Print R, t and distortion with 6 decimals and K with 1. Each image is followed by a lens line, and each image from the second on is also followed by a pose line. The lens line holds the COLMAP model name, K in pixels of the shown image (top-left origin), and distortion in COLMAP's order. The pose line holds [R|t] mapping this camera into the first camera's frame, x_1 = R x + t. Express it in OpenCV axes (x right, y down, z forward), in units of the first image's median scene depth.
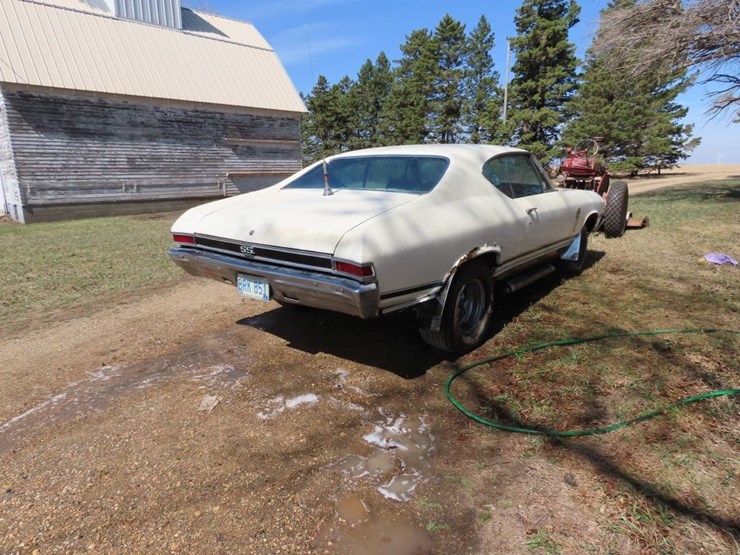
lens RADIAL K [[468.3, 0, 371.3], [0, 468.3, 278.0], [0, 0, 1]] dist [-0.003468, -0.000777]
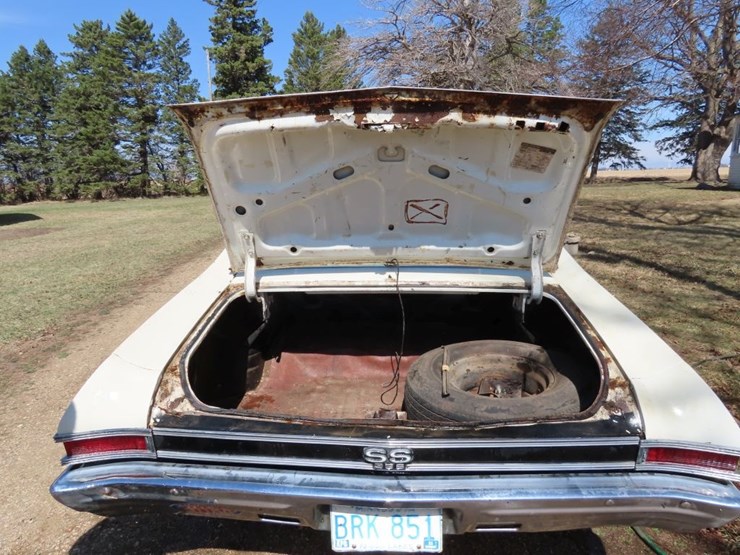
lens RADIAL K [[468.4, 0, 371.7], [0, 468.4, 277.6], [0, 0, 1]] dist [-0.008973, 0.002867]
pose [[0.809360, -0.126861, 0.573448, -0.040332], [0.139557, 0.989969, 0.022036, -0.018656], [-0.570491, 0.062194, 0.818945, 0.052115]]
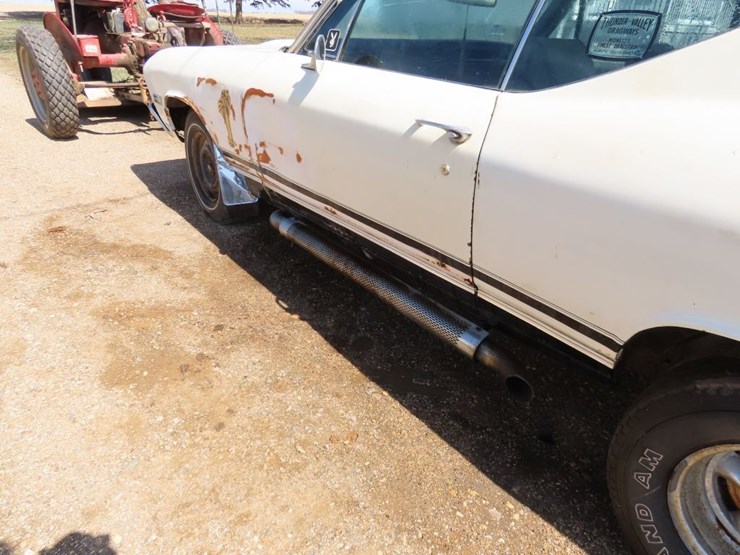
lens RADIAL K [[468.3, 0, 371.3], [0, 468.3, 278.0], [0, 0, 1]] dist [-0.003468, -0.000777]
pose [[0.199813, -0.455348, 0.867602, -0.041065], [0.181784, 0.887313, 0.423828, -0.029164], [-0.962824, 0.073029, 0.260072, 0.137943]]
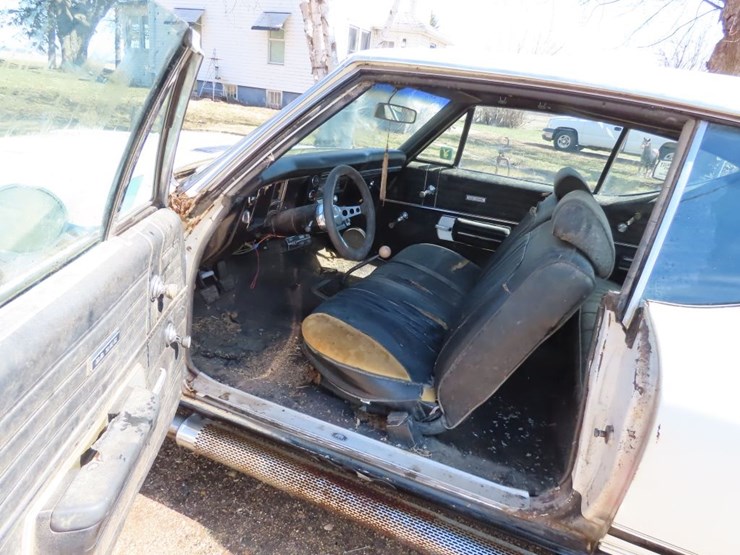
lens RADIAL K [[468.4, 0, 371.7], [0, 468.4, 277.6], [0, 0, 1]] dist [-0.008973, 0.002867]
pose [[-0.284092, -0.361416, 0.888071, -0.021479], [0.101955, 0.909596, 0.402791, -0.037824], [-0.953361, 0.204972, -0.221560, 0.155971]]
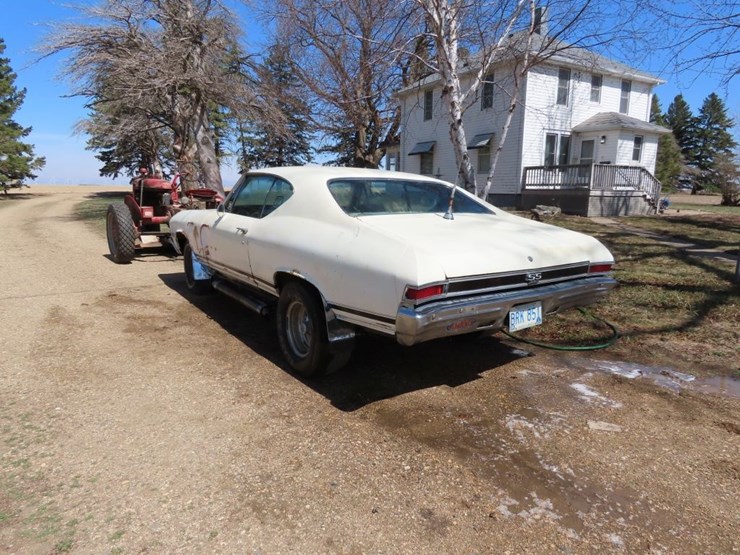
lens RADIAL K [[470.7, 0, 370.9], [0, 470.7, 274.4], [0, 0, 1]] dist [-0.003743, -0.001221]
pose [[0.268243, -0.152681, 0.951175, -0.102300], [0.199140, 0.974823, 0.100317, -0.018348], [-0.942544, 0.162507, 0.291894, 0.083009]]
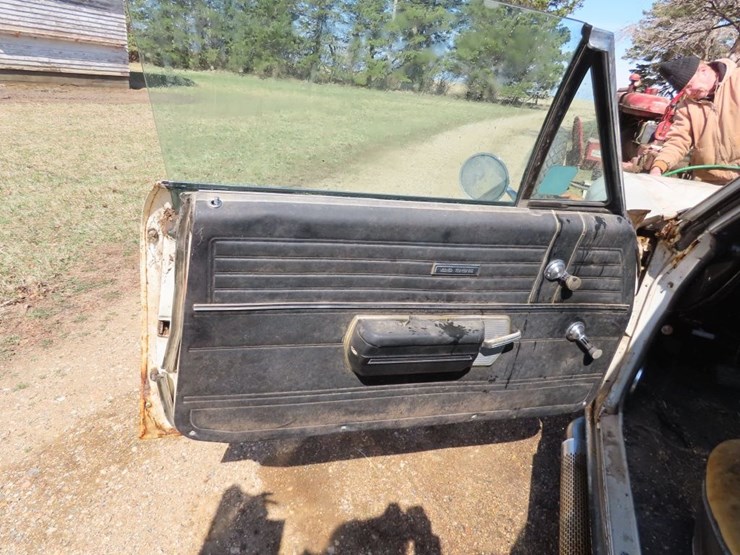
lens RADIAL K [[467.3, 0, 371.7], [0, 467.3, 277.6], [0, 0, 1]] dist [-0.002229, -0.007163]
pose [[0.950409, 0.002069, 0.310995, -0.014510], [-0.064497, 0.979549, 0.190588, -0.031768], [-0.304241, -0.201195, 0.931106, 0.135463]]
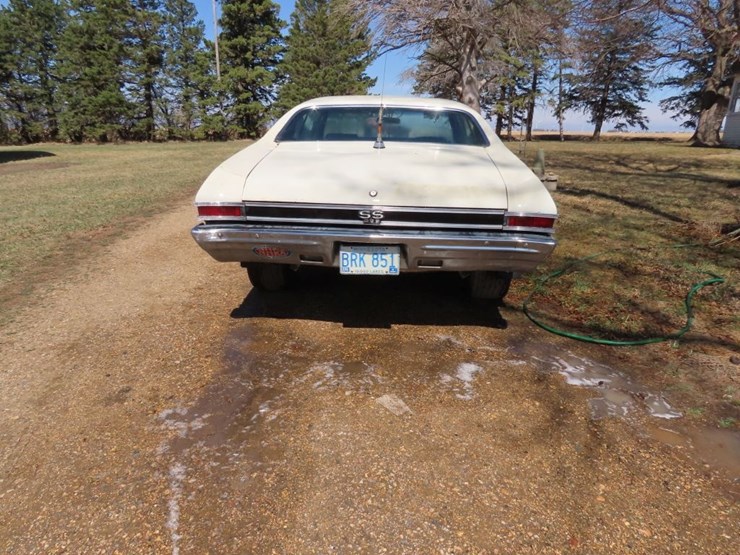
lens RADIAL K [[468.3, 0, 371.3], [0, 468.3, 278.0], [0, 0, 1]] dist [-0.003468, -0.000777]
pose [[0.815086, -0.152131, 0.559009, -0.059271], [0.108031, 0.987894, 0.111331, -0.003409], [-0.569179, -0.030354, 0.821653, 0.026303]]
